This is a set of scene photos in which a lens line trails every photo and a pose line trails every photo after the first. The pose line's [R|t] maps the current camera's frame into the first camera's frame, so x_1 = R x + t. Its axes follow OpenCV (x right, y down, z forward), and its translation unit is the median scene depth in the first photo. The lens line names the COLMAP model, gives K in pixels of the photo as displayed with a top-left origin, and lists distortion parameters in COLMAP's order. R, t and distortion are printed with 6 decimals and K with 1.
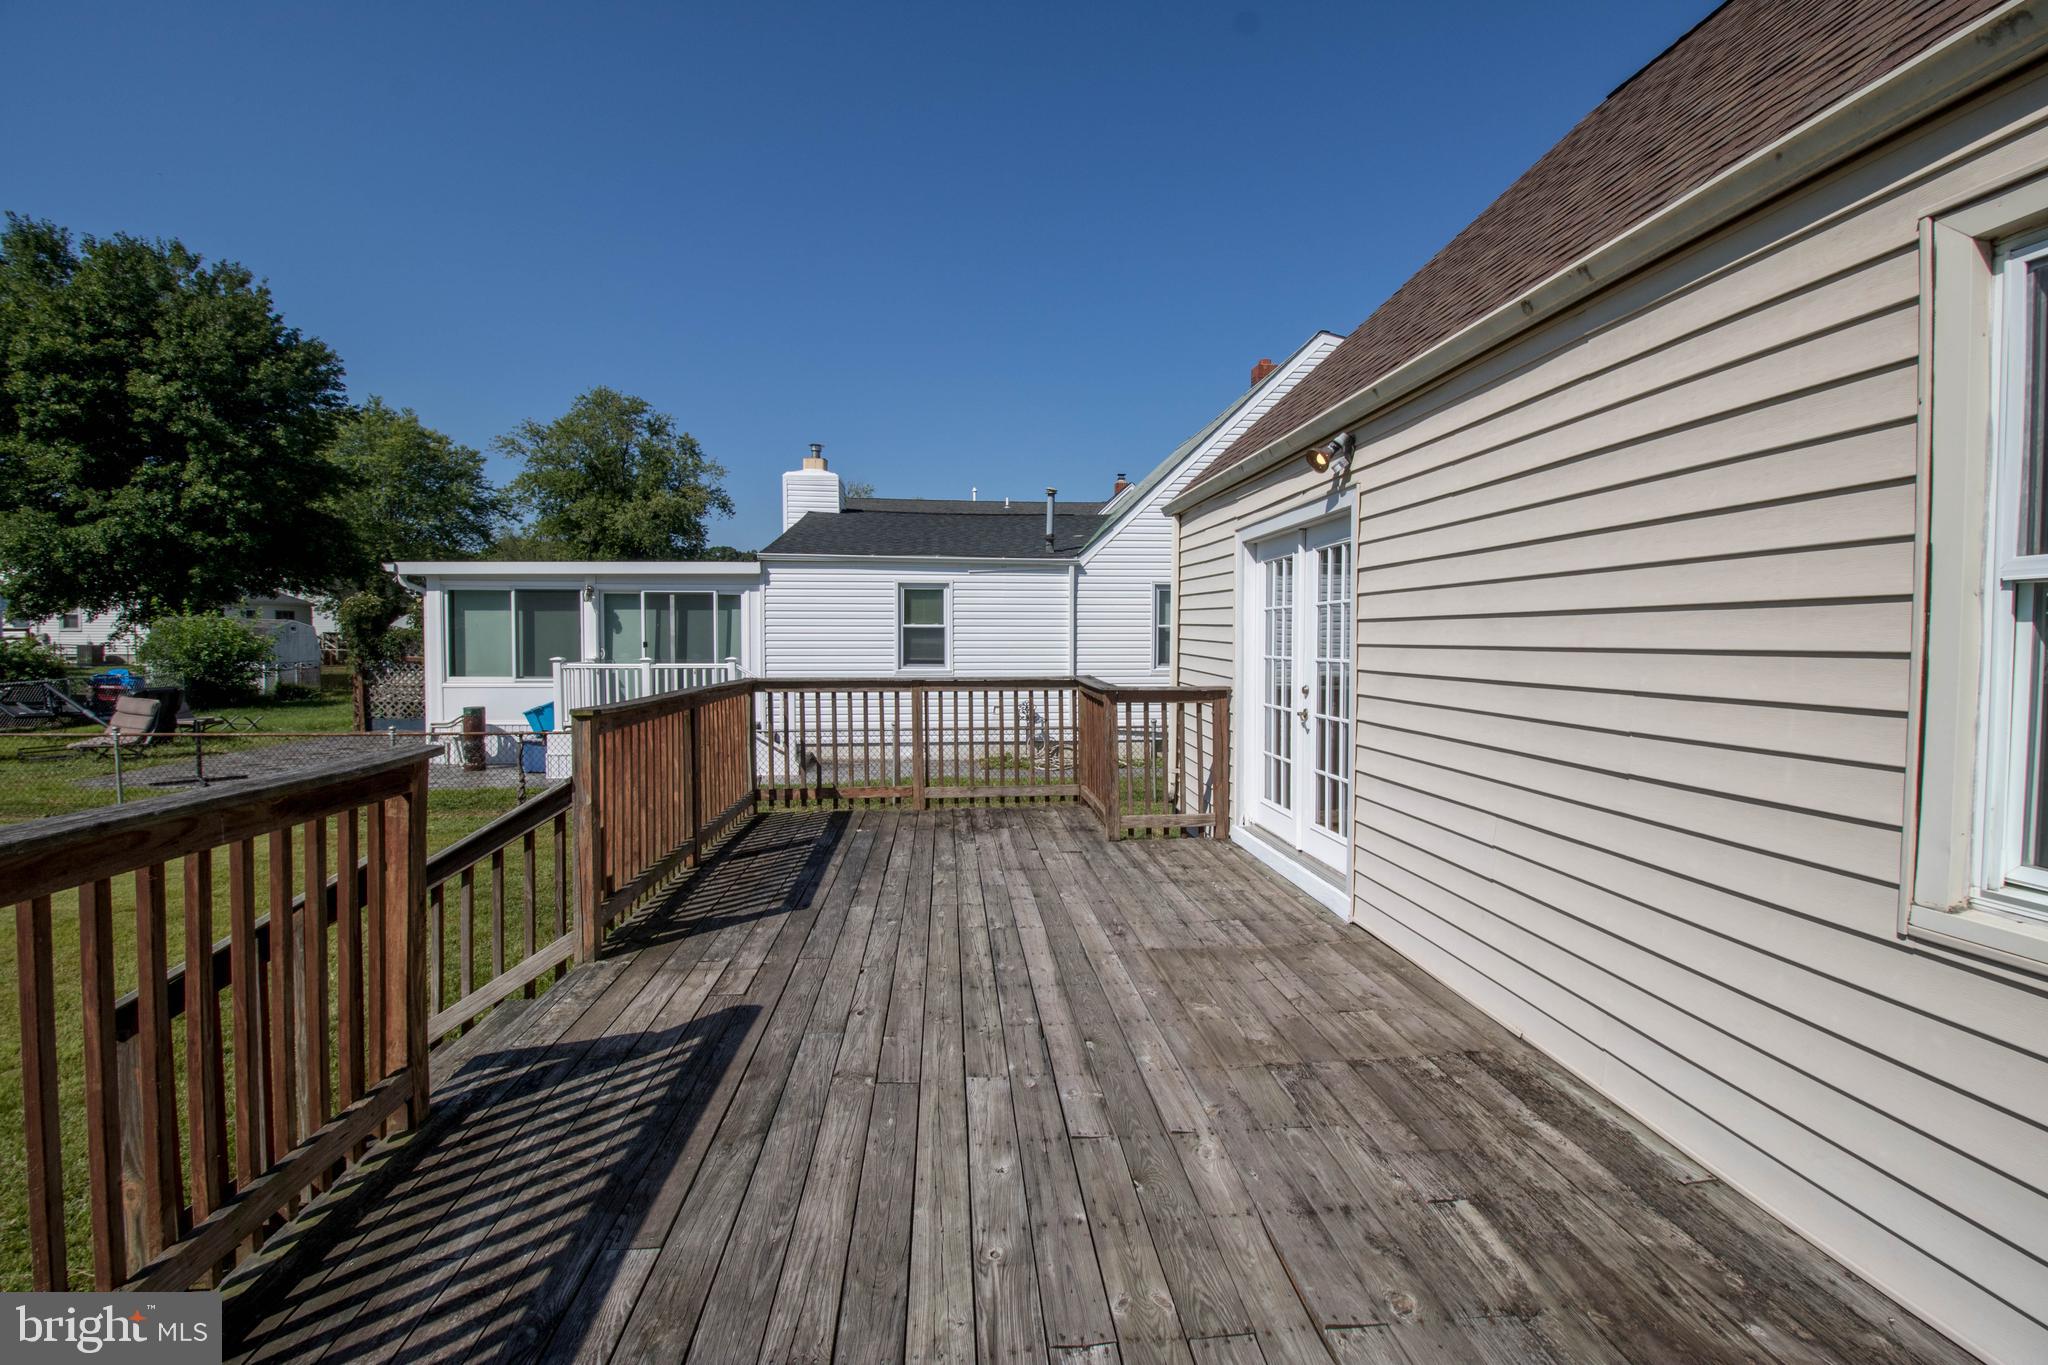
lens RADIAL K [[949.2, 0, 1040.0], [0, 949.2, 670.7], [0, 0, 1]] dist [-0.001216, -0.011861]
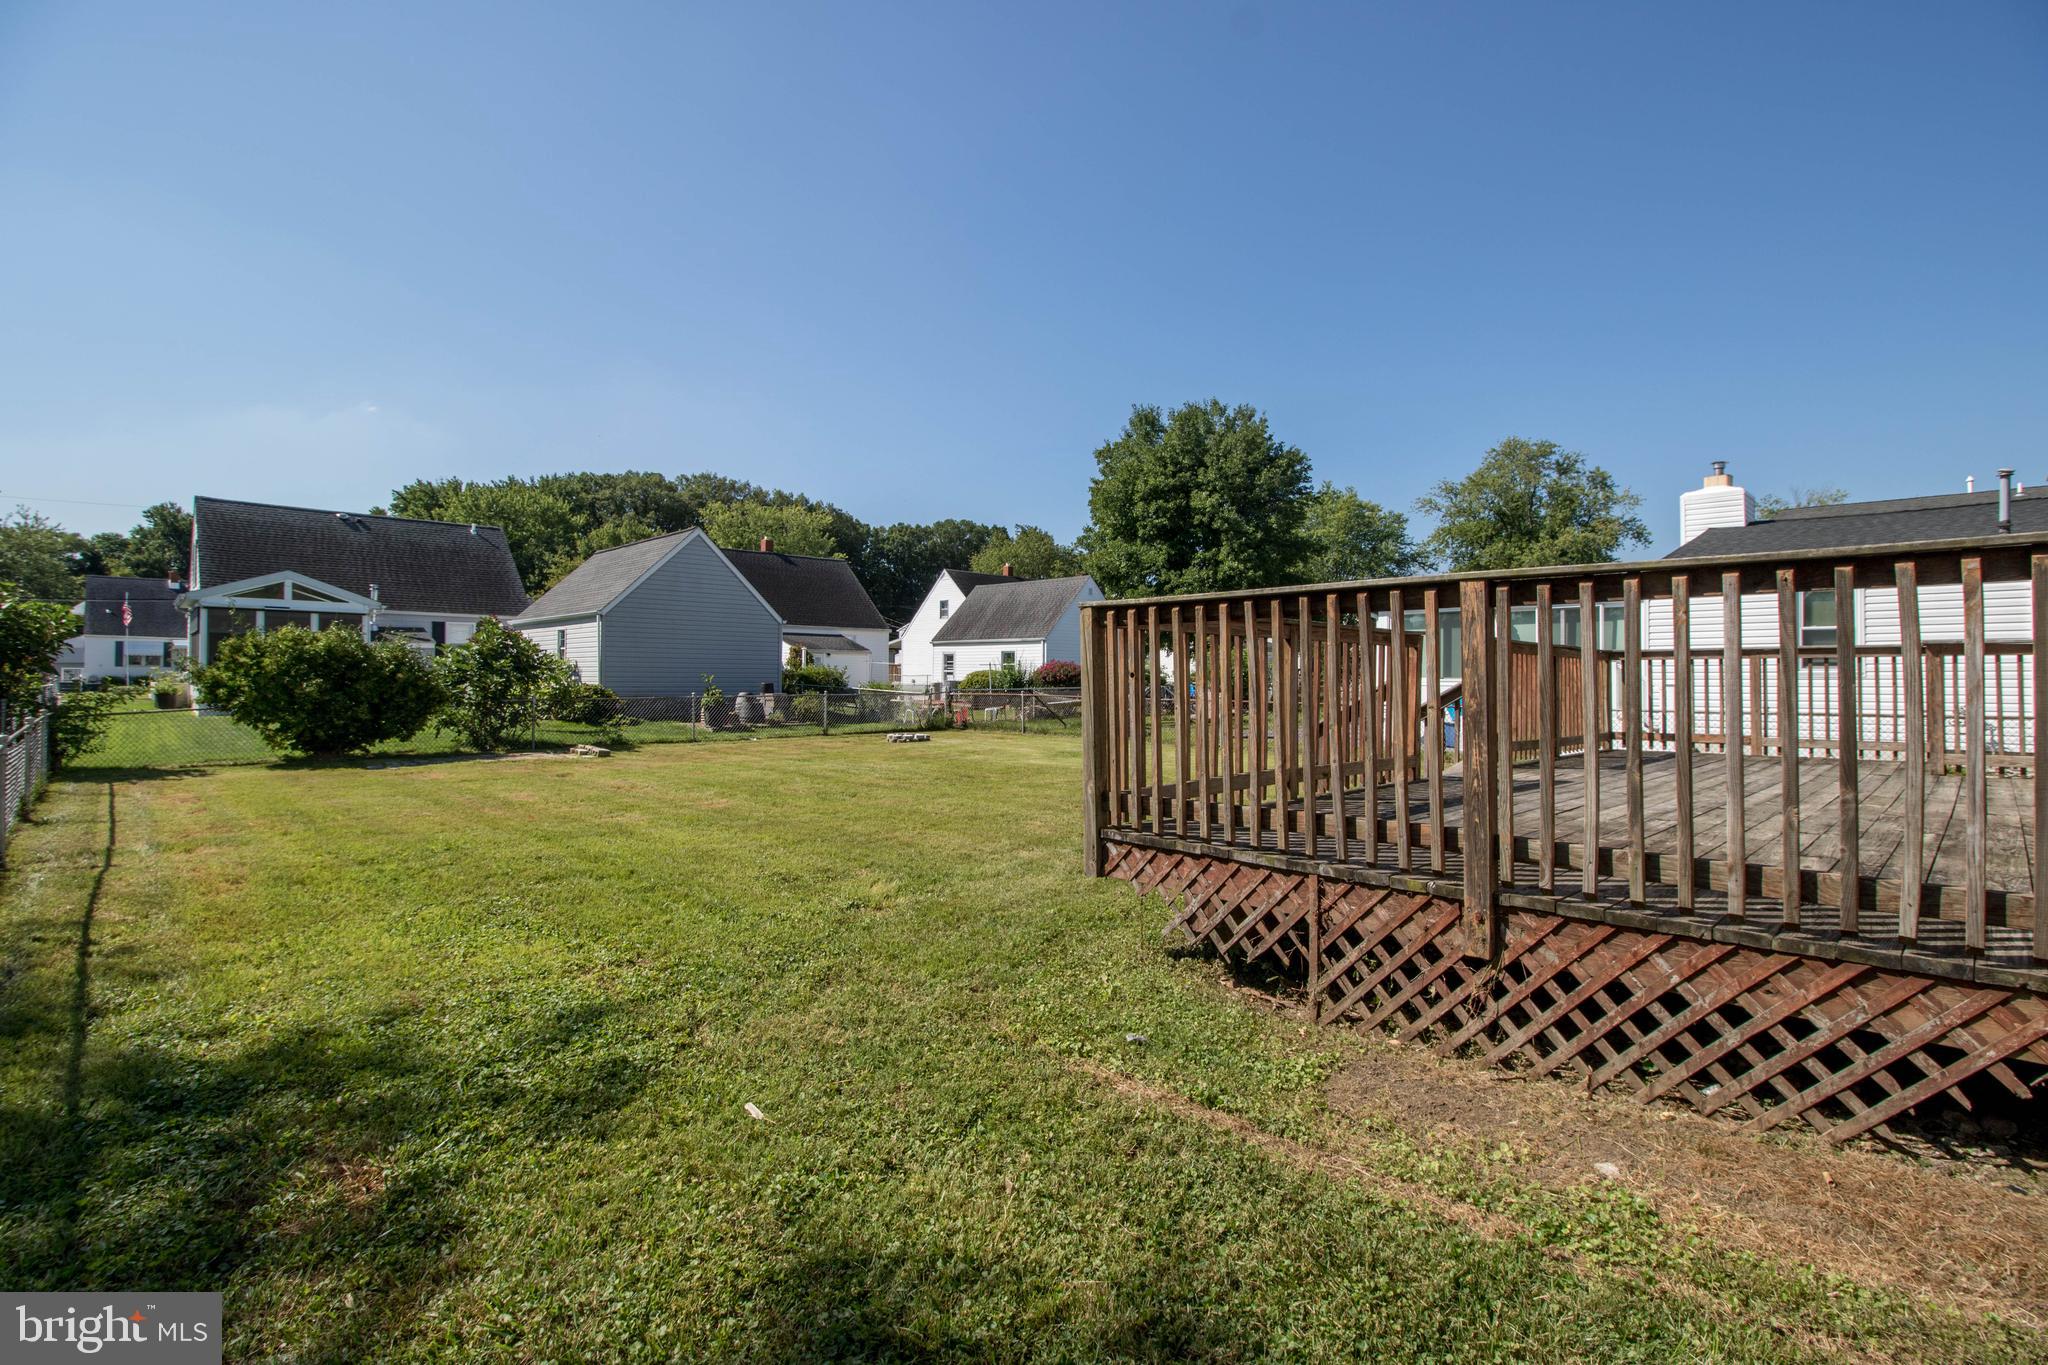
lens RADIAL K [[949.2, 0, 1040.0], [0, 949.2, 670.7], [0, 0, 1]] dist [-0.001216, -0.011861]
pose [[0.627251, -0.008822, -0.778767, 0.075809], [-0.029452, 0.998952, -0.035038, 0.033428], [0.778260, 0.044914, 0.626334, -0.152343]]
